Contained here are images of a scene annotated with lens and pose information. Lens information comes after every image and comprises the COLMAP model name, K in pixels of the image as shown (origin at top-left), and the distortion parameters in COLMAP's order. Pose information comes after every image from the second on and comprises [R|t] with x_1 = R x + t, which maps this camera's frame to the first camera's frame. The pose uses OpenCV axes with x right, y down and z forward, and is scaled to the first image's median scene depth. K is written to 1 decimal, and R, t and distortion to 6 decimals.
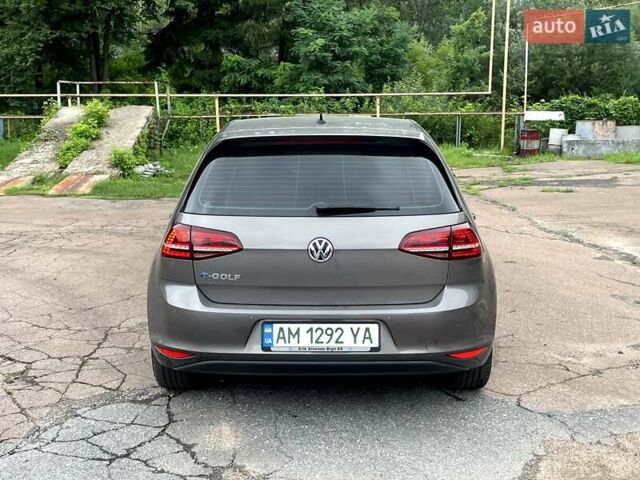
lens RADIAL K [[767.6, 0, 320.0], [0, 767.6, 240.0], [0, 0, 1]] dist [0.140559, -0.282132]
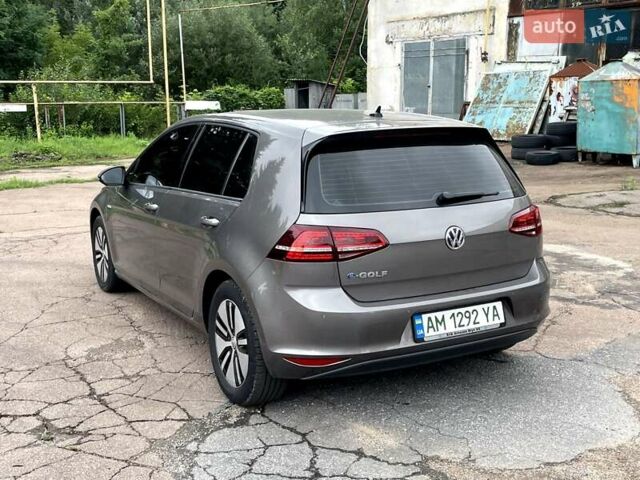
lens RADIAL K [[767.6, 0, 320.0], [0, 767.6, 240.0], [0, 0, 1]] dist [0.140559, -0.282132]
pose [[0.866227, -0.096774, 0.490190, -0.655199], [0.089646, 0.995246, 0.038067, -0.039459], [-0.491543, 0.010969, 0.870784, 0.175115]]
